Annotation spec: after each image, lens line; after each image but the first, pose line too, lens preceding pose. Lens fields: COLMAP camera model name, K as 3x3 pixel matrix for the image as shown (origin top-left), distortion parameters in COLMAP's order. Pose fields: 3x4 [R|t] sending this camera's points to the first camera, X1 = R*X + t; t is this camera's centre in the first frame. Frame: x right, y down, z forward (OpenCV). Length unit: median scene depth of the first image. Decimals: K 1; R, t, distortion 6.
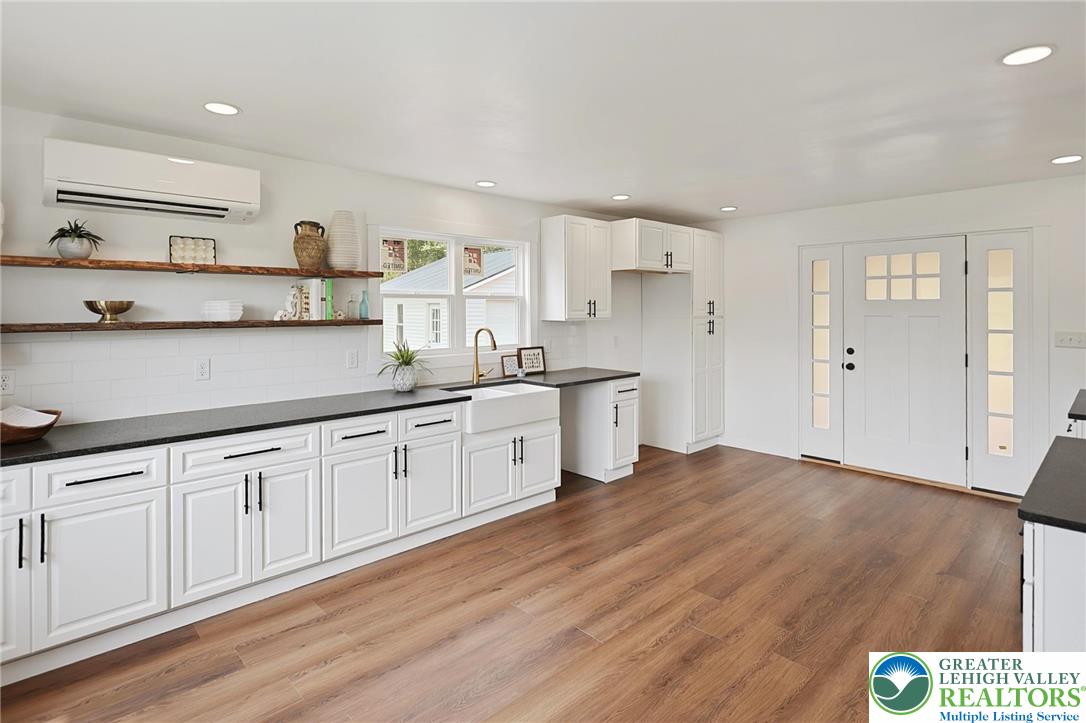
lens RADIAL K [[537.1, 0, 543.8], [0, 537.1, 309.4], [0, 0, 1]] dist [0.000415, 0.000143]
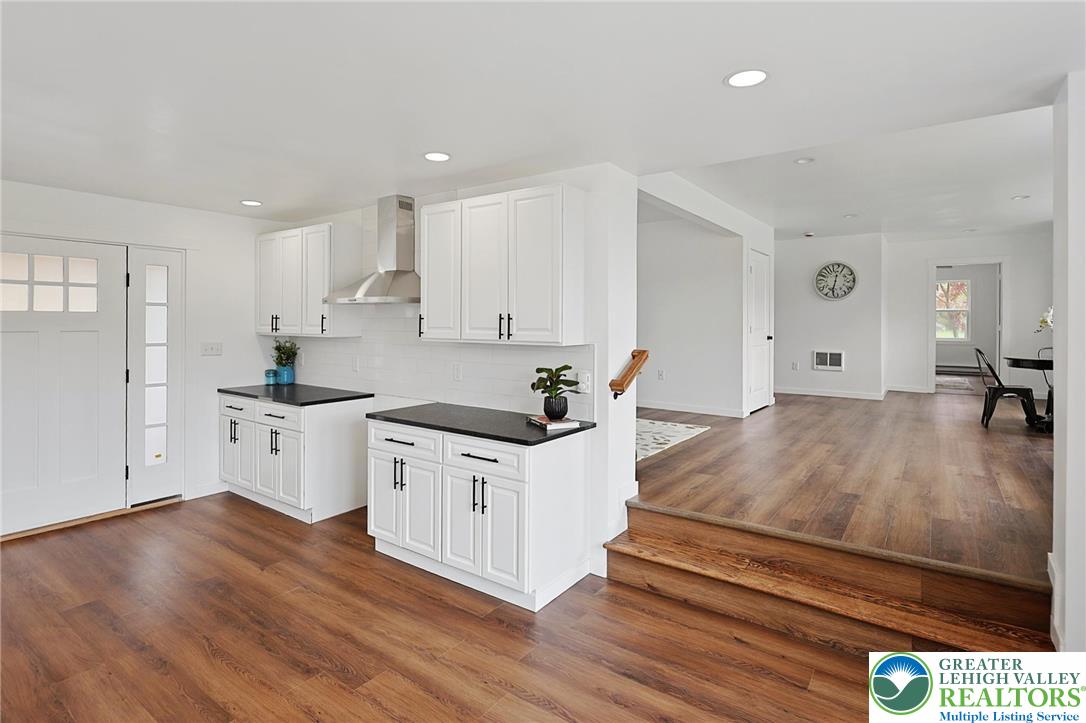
lens RADIAL K [[539.8, 0, 545.4], [0, 539.8, 323.7], [0, 0, 1]] dist [-0.037957, 0.000410]
pose [[-0.199786, -0.001848, 0.979838, -0.323346], [-0.001439, 0.999998, 0.001593, -0.001921], [-0.979839, -0.001092, -0.199788, 0.513081]]
